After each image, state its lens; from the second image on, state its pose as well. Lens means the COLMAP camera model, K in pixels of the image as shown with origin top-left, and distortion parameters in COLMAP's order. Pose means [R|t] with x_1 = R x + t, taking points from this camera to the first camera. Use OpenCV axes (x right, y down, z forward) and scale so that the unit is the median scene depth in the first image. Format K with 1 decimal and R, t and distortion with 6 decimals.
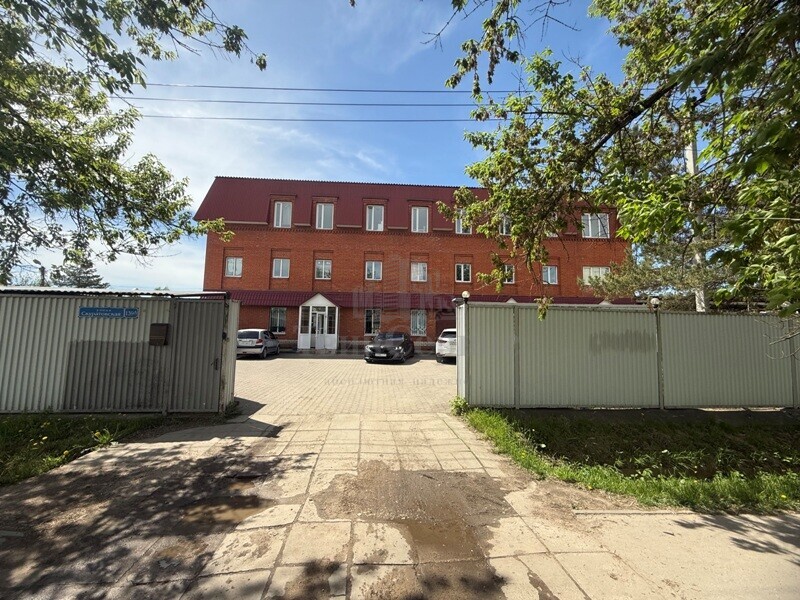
lens RADIAL K [[317.5, 0, 398.6], [0, 317.5, 304.7], [0, 0, 1]] dist [-0.003521, 0.000595]
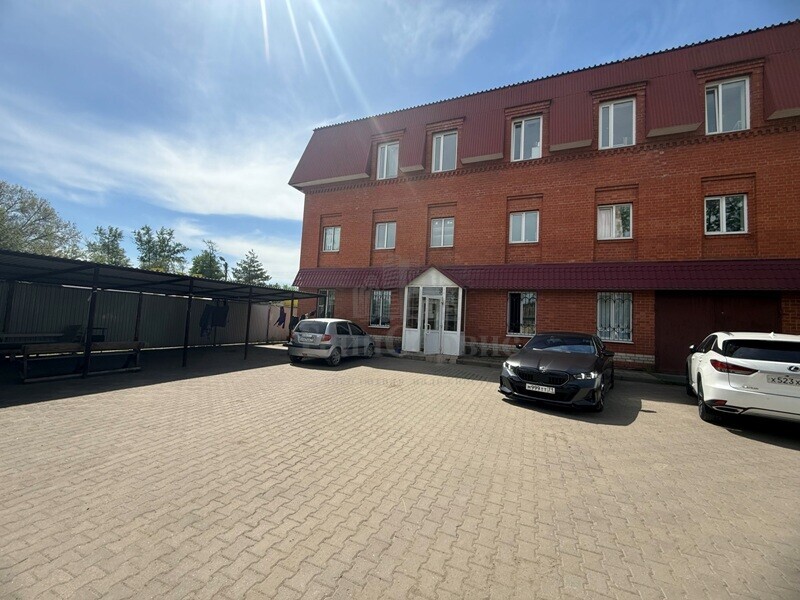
lens RADIAL K [[317.5, 0, 398.4], [0, 317.5, 300.8], [0, 0, 1]] dist [-0.003521, 0.000595]
pose [[0.897034, 0.003532, -0.441948, -0.026648], [-0.002157, 0.999991, 0.003615, 0.028863], [0.441957, -0.002289, 0.897033, 0.370827]]
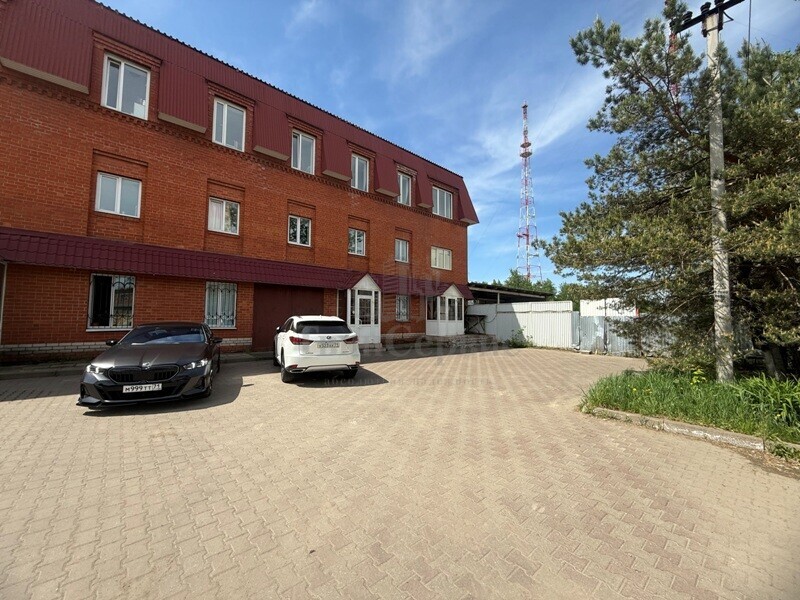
lens RADIAL K [[317.5, 0, 398.4], [0, 317.5, 300.1], [0, 0, 1]] dist [-0.003521, 0.000595]
pose [[0.790281, 0.028888, 0.612064, -0.033713], [-0.044424, 0.998961, 0.010210, 0.027710], [-0.611133, -0.035260, 0.790743, 0.363870]]
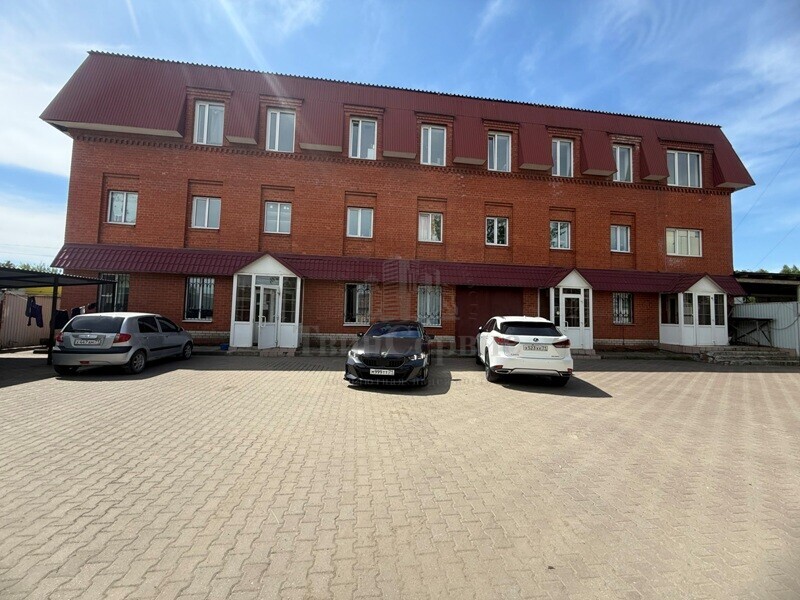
lens RADIAL K [[317.5, 0, 397.9], [0, 317.5, 300.5], [0, 0, 1]] dist [-0.003521, 0.000595]
pose [[0.997488, 0.014777, 0.069271, -0.045474], [-0.016780, 0.999455, 0.028423, 0.028223], [-0.068813, -0.029514, 0.997193, 0.369069]]
